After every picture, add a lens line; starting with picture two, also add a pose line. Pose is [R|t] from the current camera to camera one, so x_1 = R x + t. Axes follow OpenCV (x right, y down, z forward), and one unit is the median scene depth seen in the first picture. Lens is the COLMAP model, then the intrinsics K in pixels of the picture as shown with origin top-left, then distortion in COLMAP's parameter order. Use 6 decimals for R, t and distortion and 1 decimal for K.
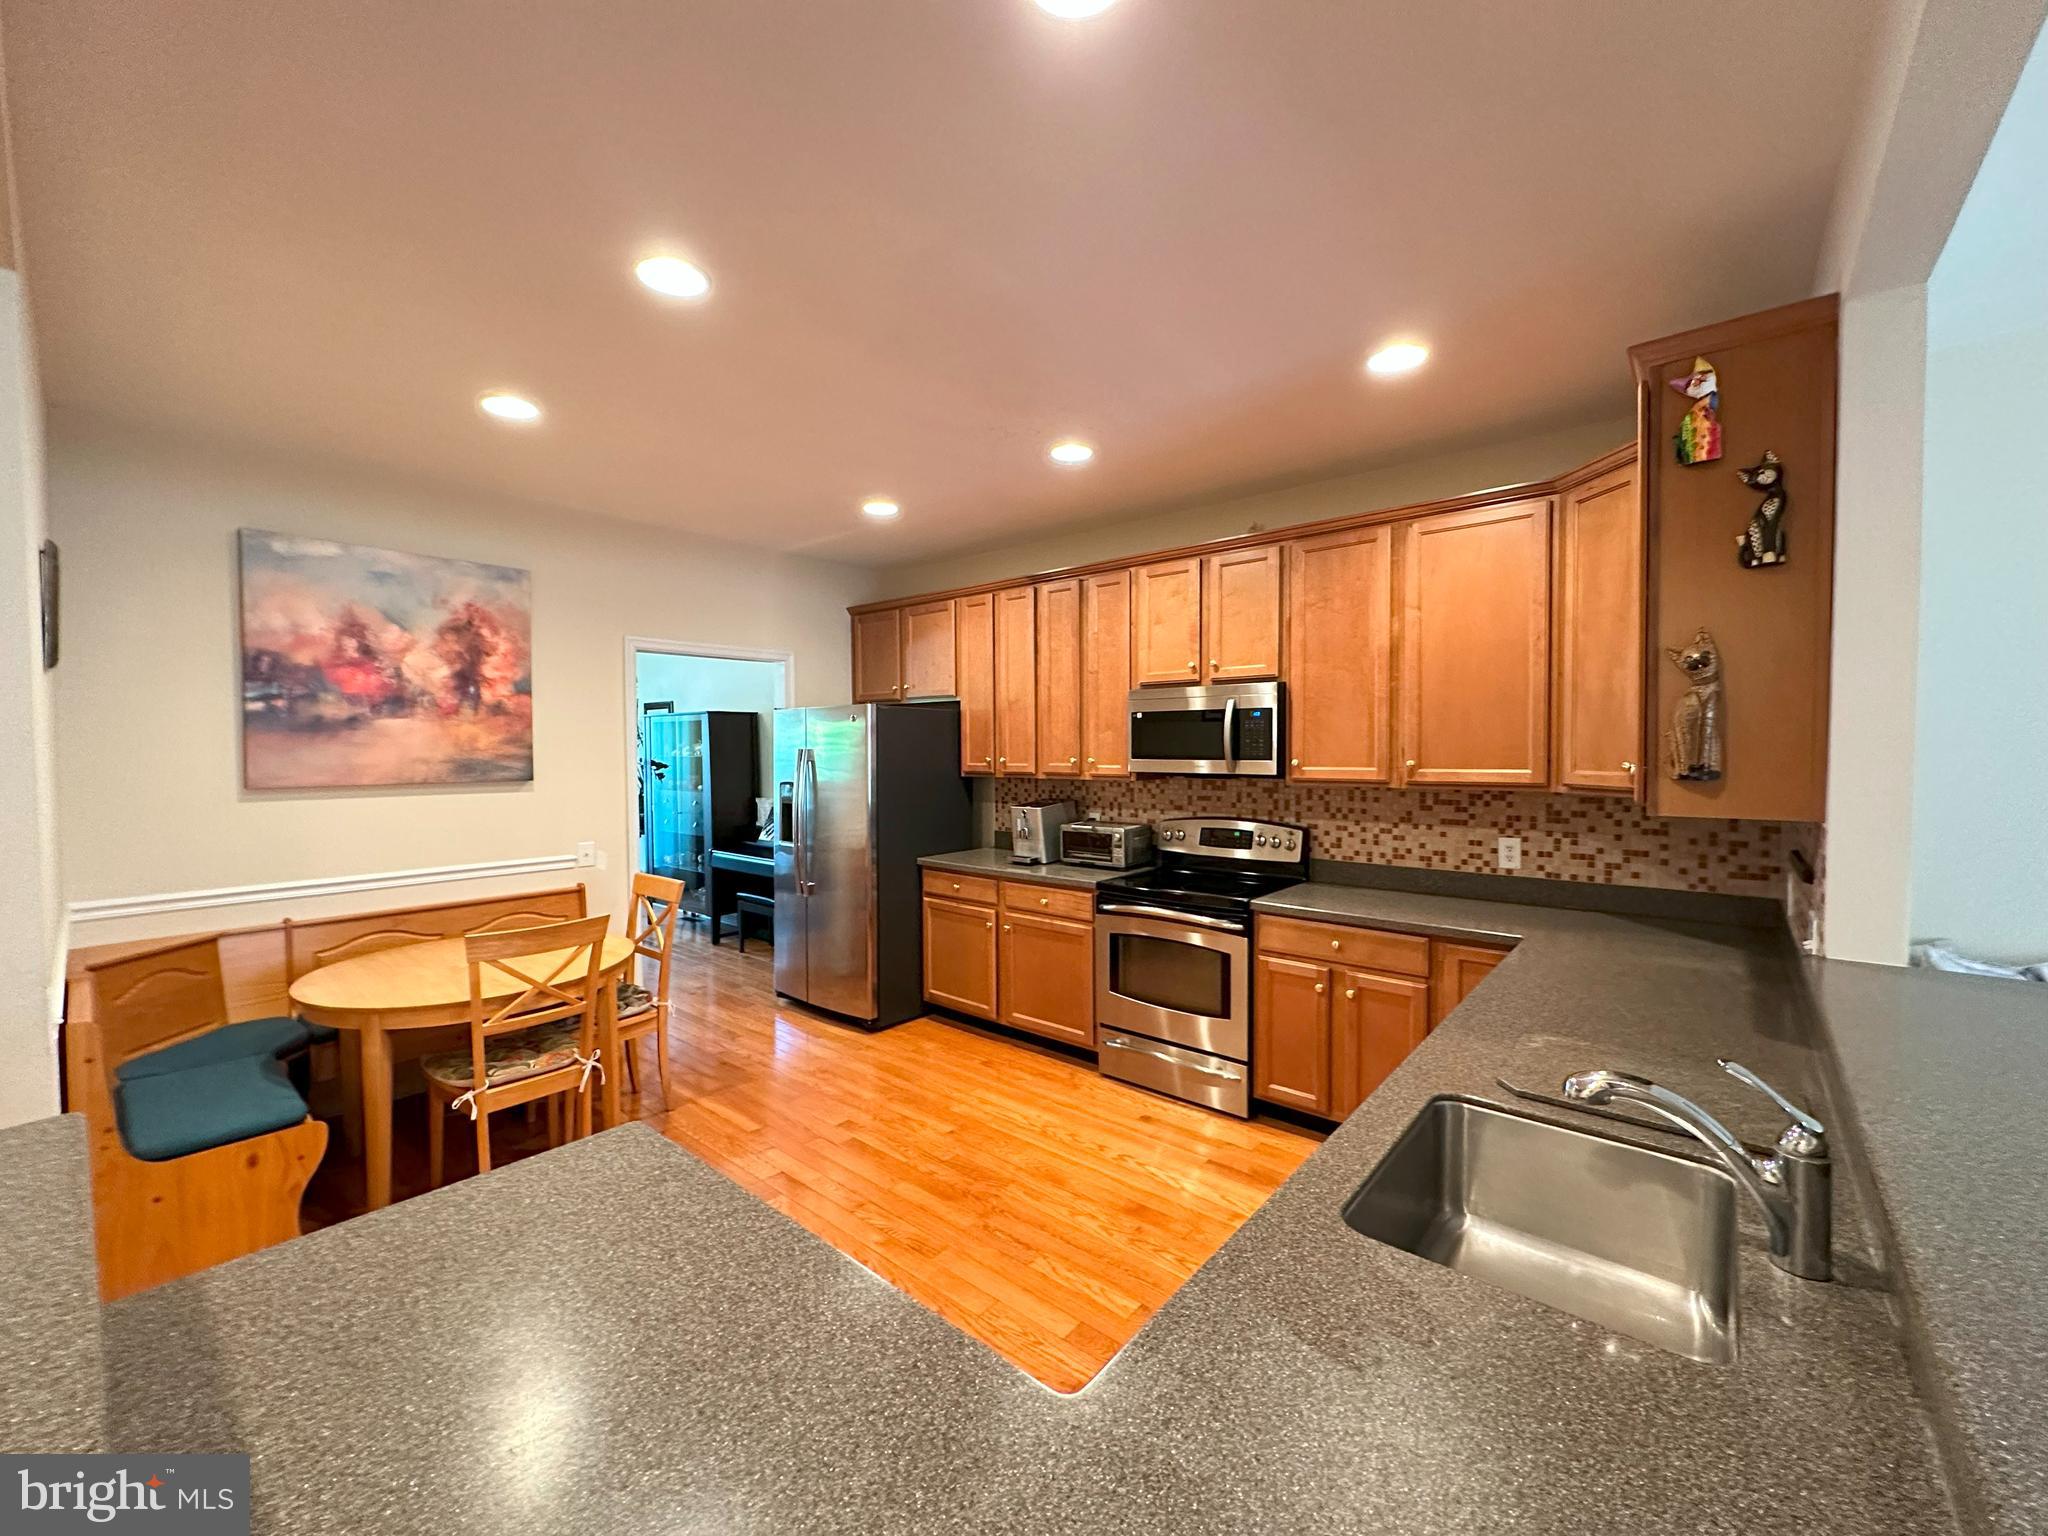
lens RADIAL K [[813.4, 0, 1024.0], [0, 813.4, 768.0], [0, 0, 1]] dist [-0.002751, 0.000382]
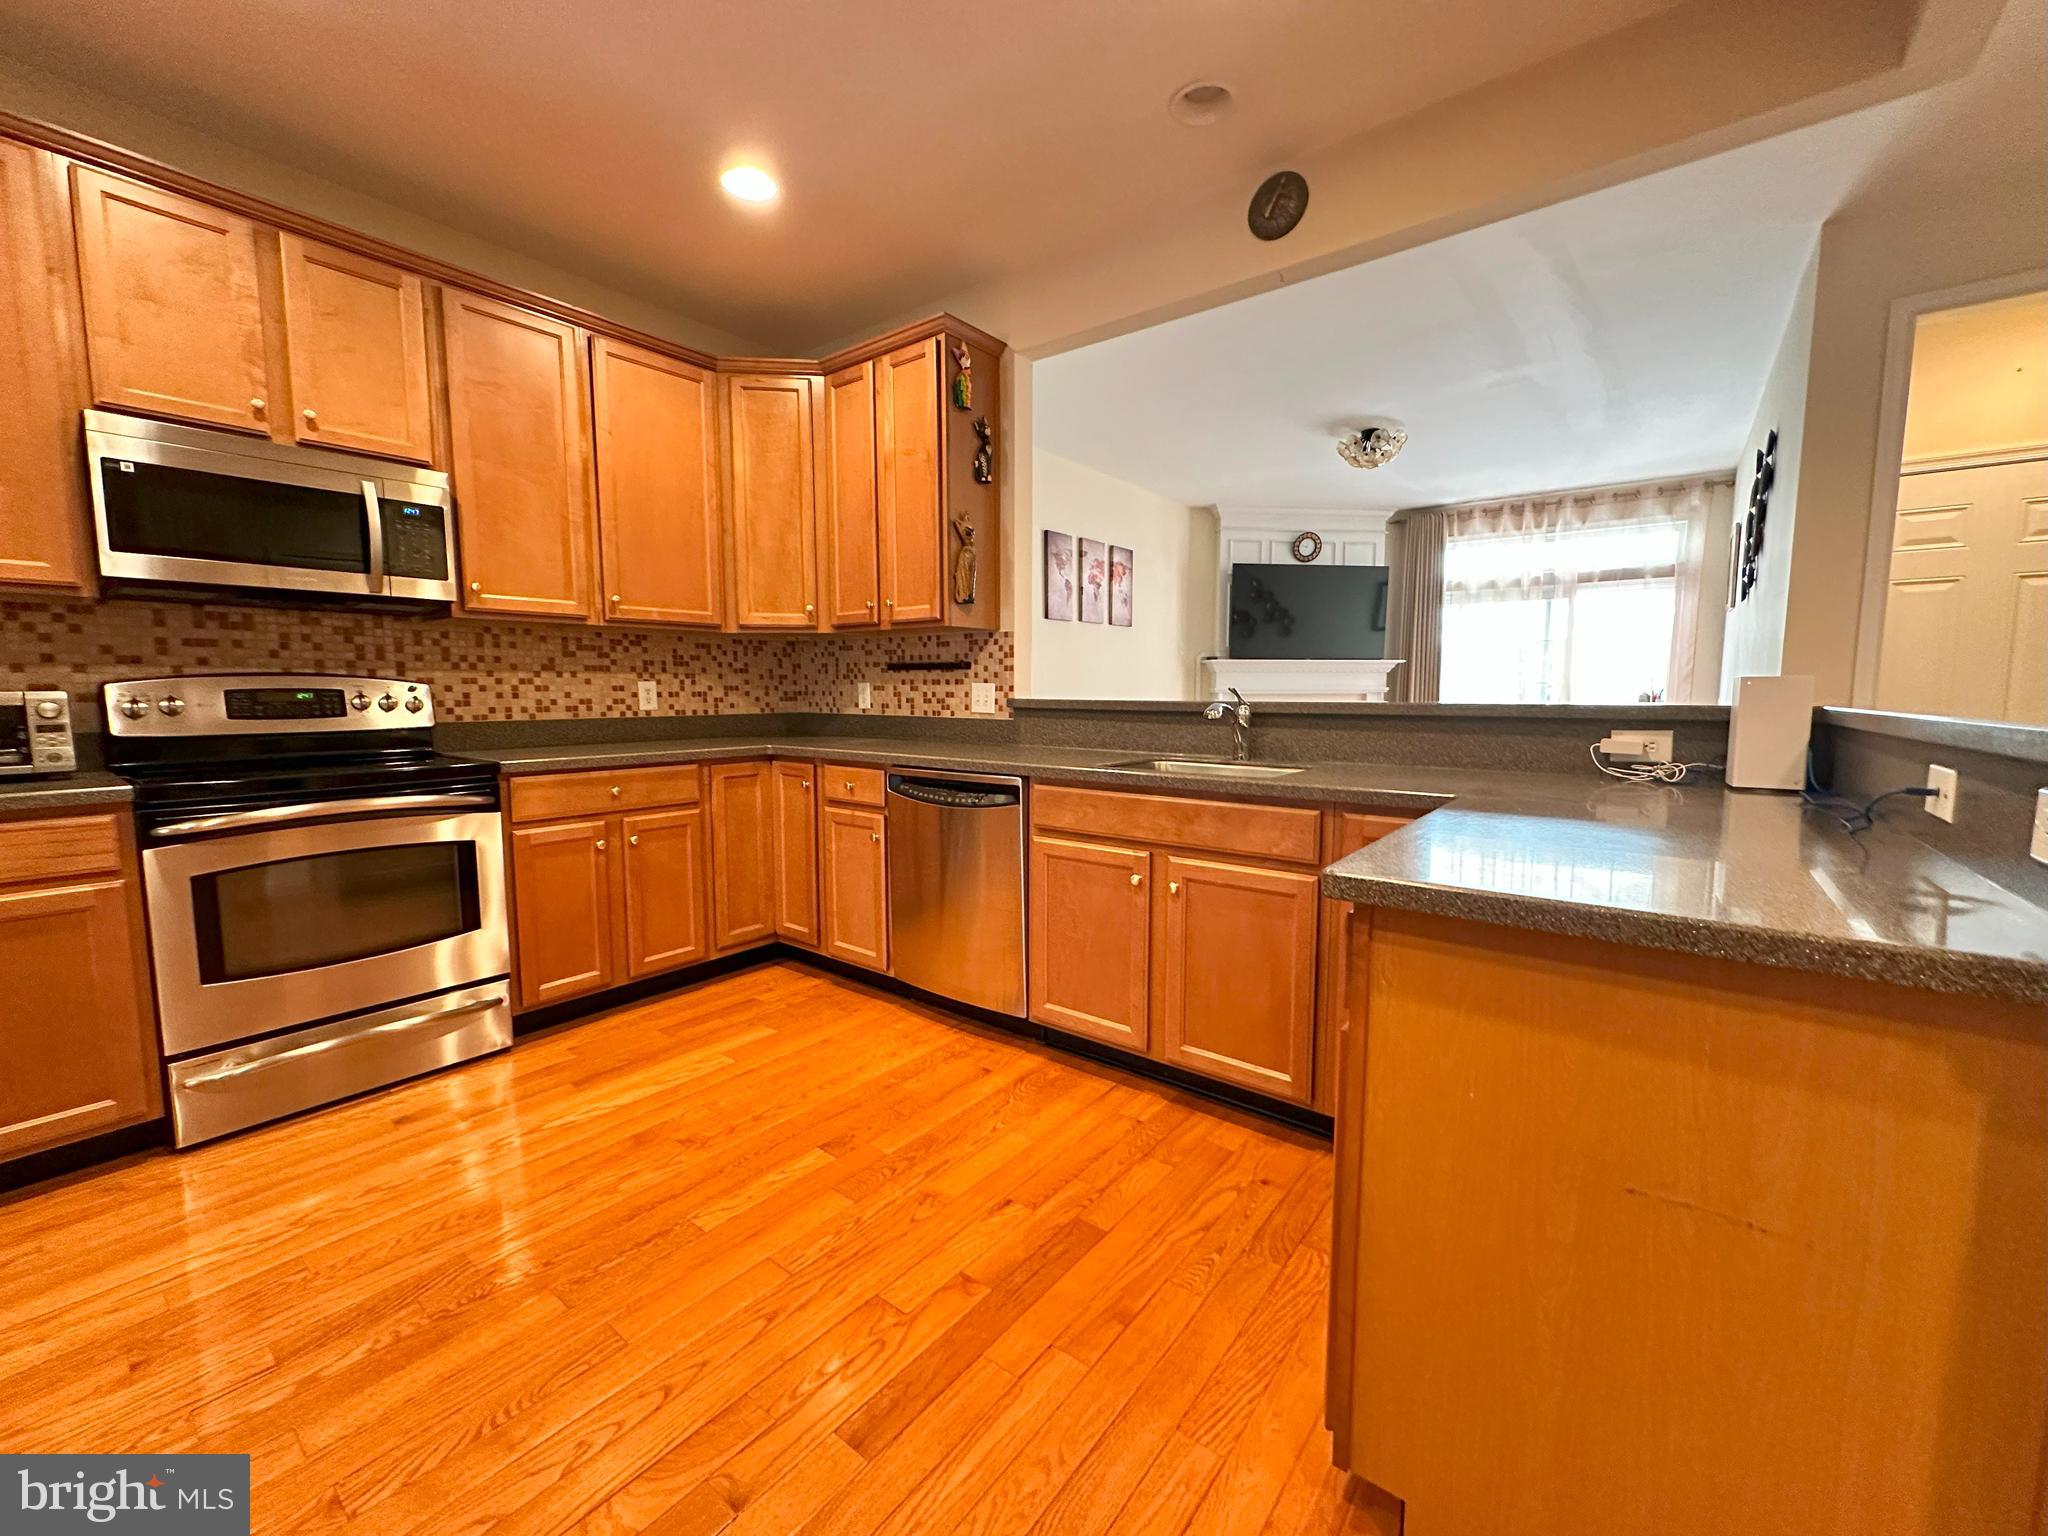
lens RADIAL K [[813.4, 0, 1024.0], [0, 813.4, 768.0], [0, 0, 1]] dist [-0.002751, 0.000382]
pose [[-0.043655, -0.092096, 0.994793, -0.495197], [0.029049, 0.995204, 0.093409, 0.112772], [-0.998624, 0.032975, -0.040770, 0.544994]]
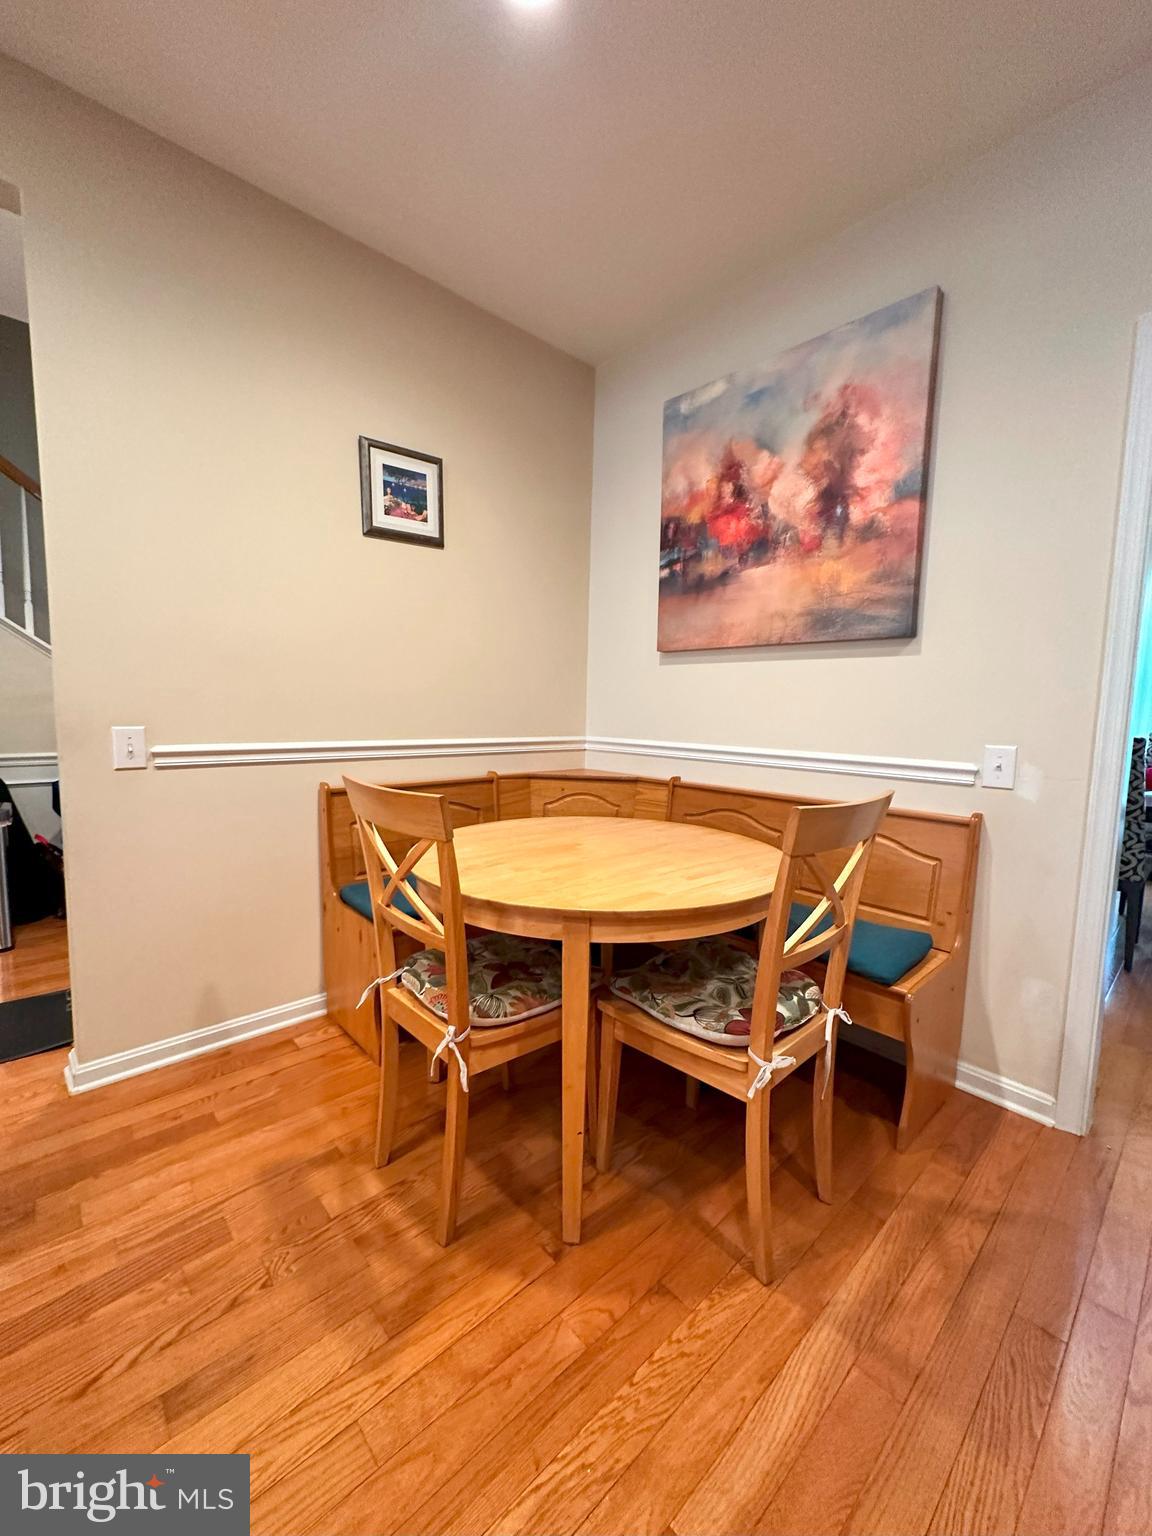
lens RADIAL K [[610.0, 0, 576.0], [0, 610.0, 768.0], [0, 0, 1]] dist [-0.002751, 0.000382]
pose [[-0.115655, 0.101020, -0.988139, -0.106566], [-0.047659, 0.993105, 0.107106, 0.095838], [0.992145, 0.059481, -0.110043, 0.957594]]
